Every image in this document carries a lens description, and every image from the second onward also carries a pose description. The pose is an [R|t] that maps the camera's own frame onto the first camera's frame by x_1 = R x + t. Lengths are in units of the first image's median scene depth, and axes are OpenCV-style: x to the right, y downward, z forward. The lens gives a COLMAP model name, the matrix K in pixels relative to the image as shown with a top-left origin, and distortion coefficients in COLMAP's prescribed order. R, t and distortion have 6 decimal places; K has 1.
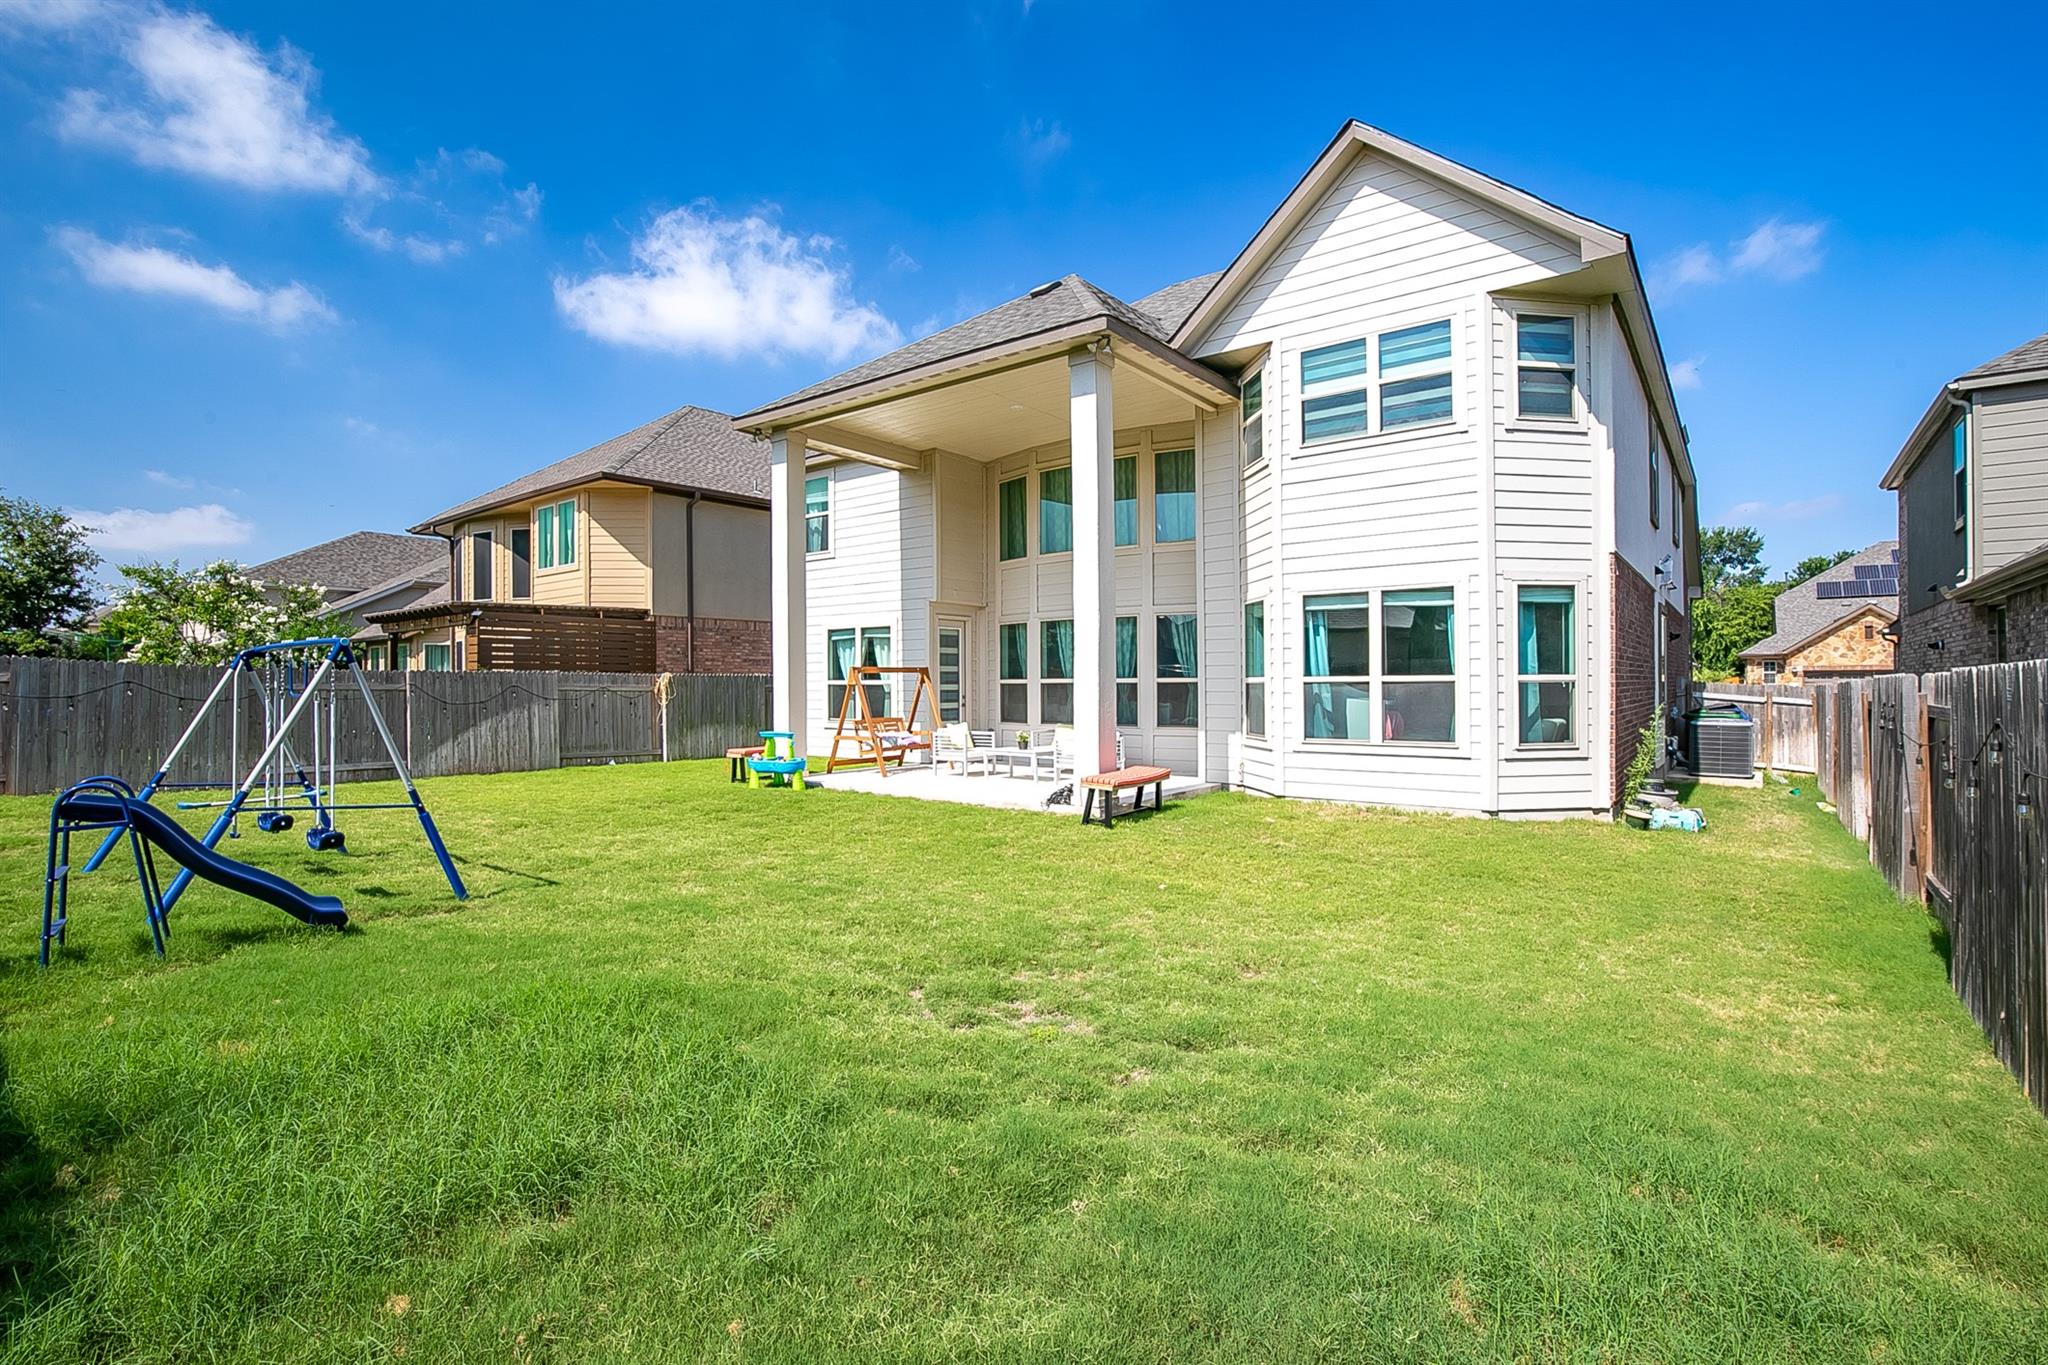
lens RADIAL K [[956.2, 0, 1034.1], [0, 956.2, 679.2], [0, 0, 1]] dist [-0.020936, 0.000635]
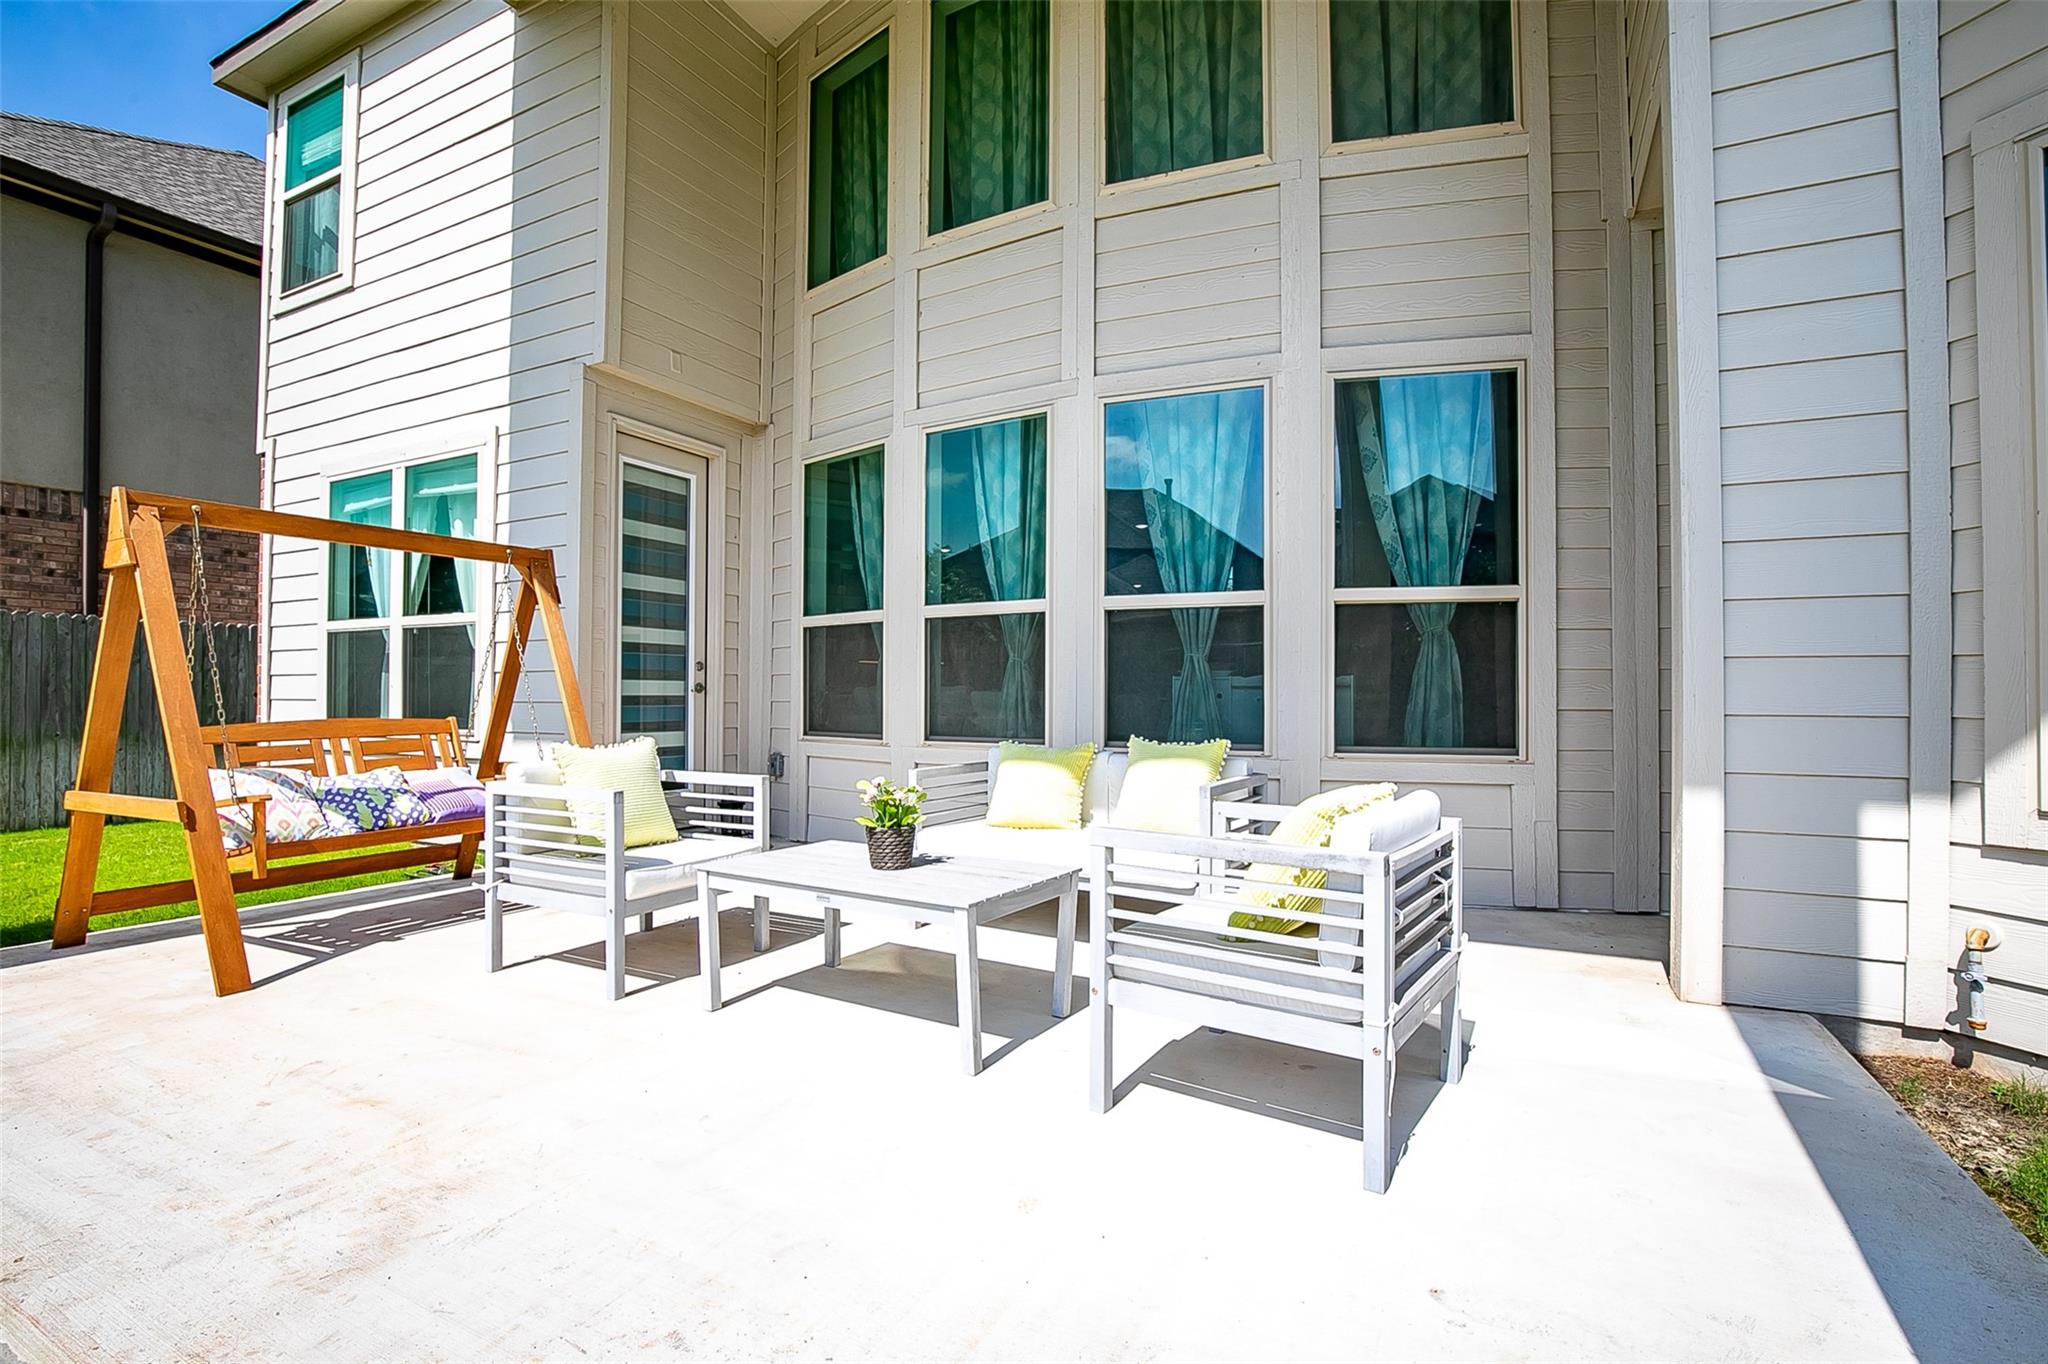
lens RADIAL K [[956.2, 0, 1036.9], [0, 956.2, 678.3], [0, 0, 1]] dist [-0.020936, 0.000635]
pose [[0.982365, 0.011882, 0.186593, -0.016064], [-0.009243, 0.999845, -0.015002, 0.028550], [-0.186742, 0.013012, 0.982323, 0.641126]]
